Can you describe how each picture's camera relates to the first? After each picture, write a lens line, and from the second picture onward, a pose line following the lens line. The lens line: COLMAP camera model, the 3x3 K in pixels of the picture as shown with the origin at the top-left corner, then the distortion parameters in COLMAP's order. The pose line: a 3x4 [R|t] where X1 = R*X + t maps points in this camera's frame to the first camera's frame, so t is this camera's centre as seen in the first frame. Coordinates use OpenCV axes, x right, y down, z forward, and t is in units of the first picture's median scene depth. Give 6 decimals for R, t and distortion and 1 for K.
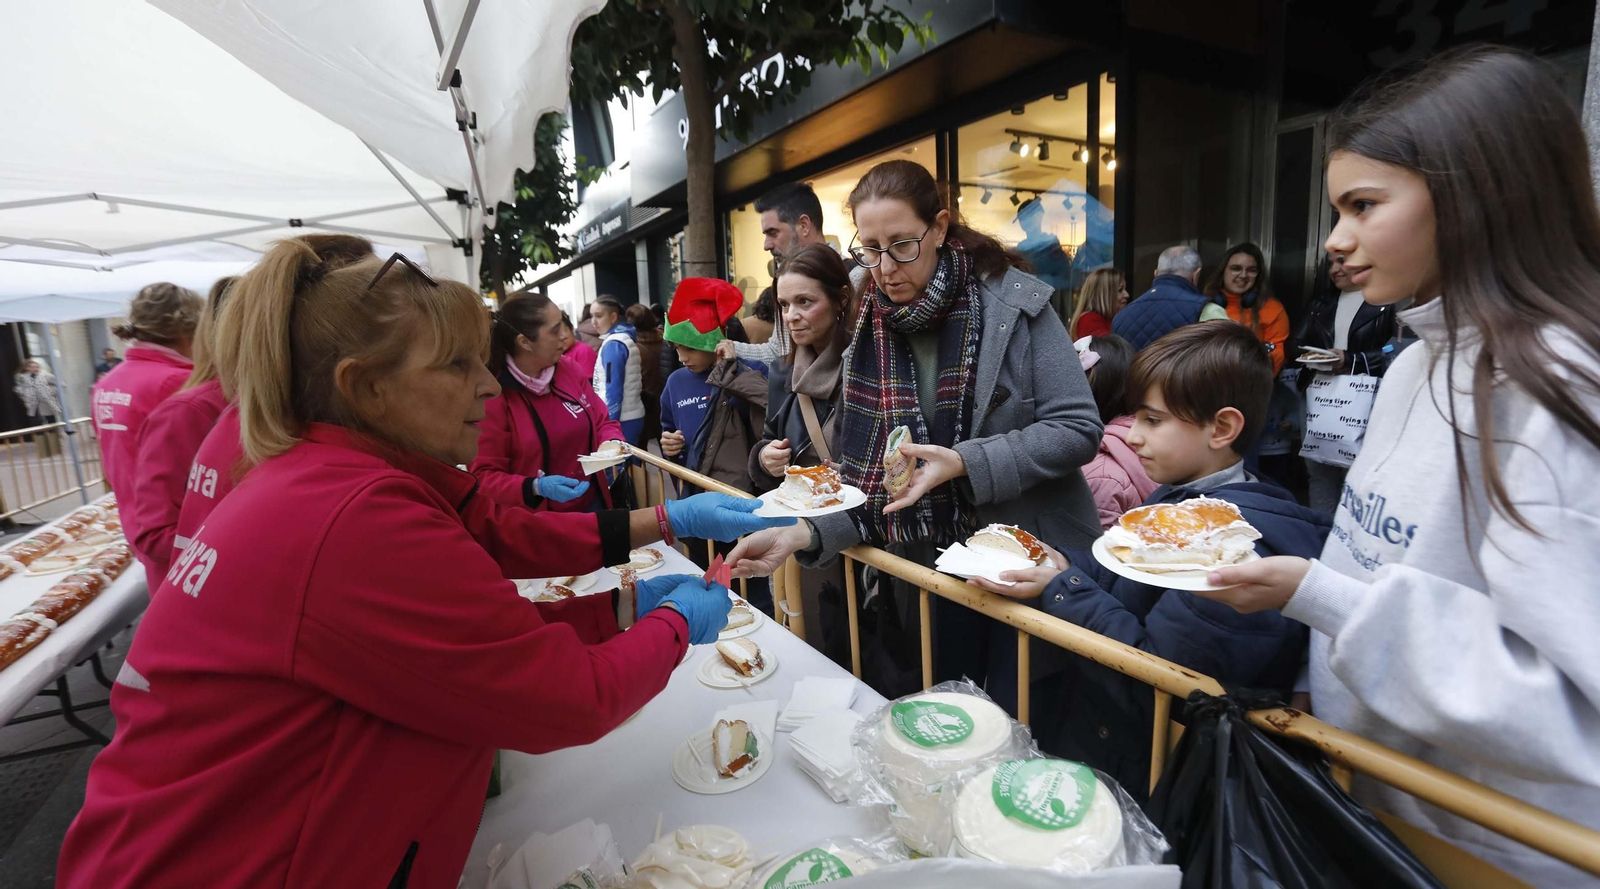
lens RADIAL K [[735.3, 0, 800.0], [0, 735.3, 444.5], [0, 0, 1]] dist [-0.087991, 0.034663]
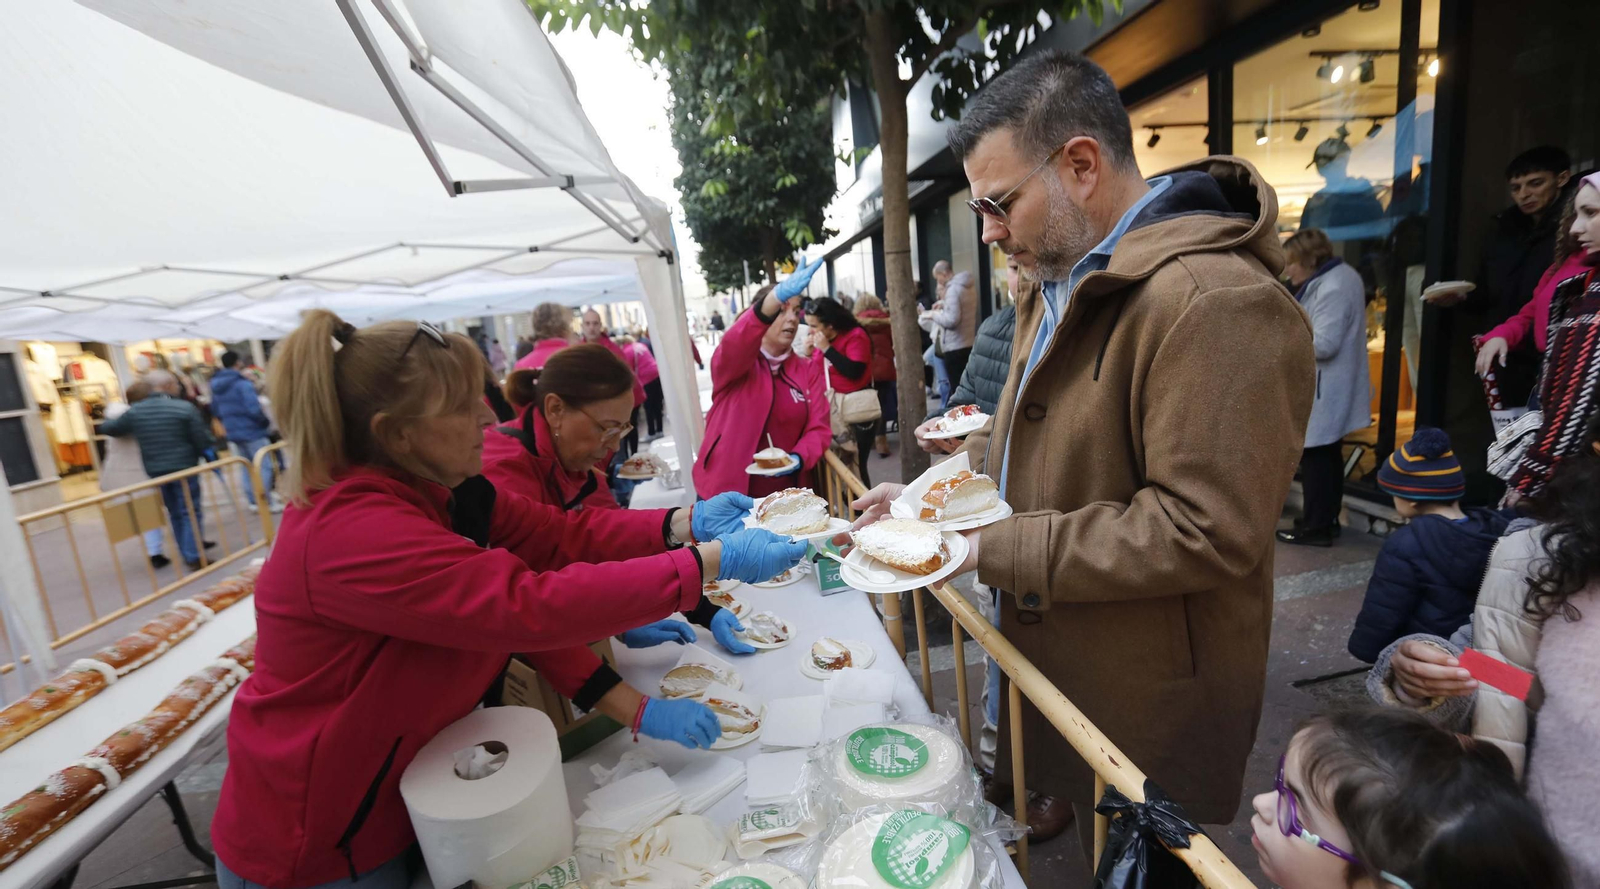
lens RADIAL K [[735.3, 0, 800.0], [0, 735.3, 444.5], [0, 0, 1]] dist [-0.087991, 0.034663]
pose [[0.914958, 0.038014, -0.401754, 0.199886], [-0.017984, 0.998405, 0.053512, -0.043161], [0.403148, -0.041736, 0.914183, 0.018341]]
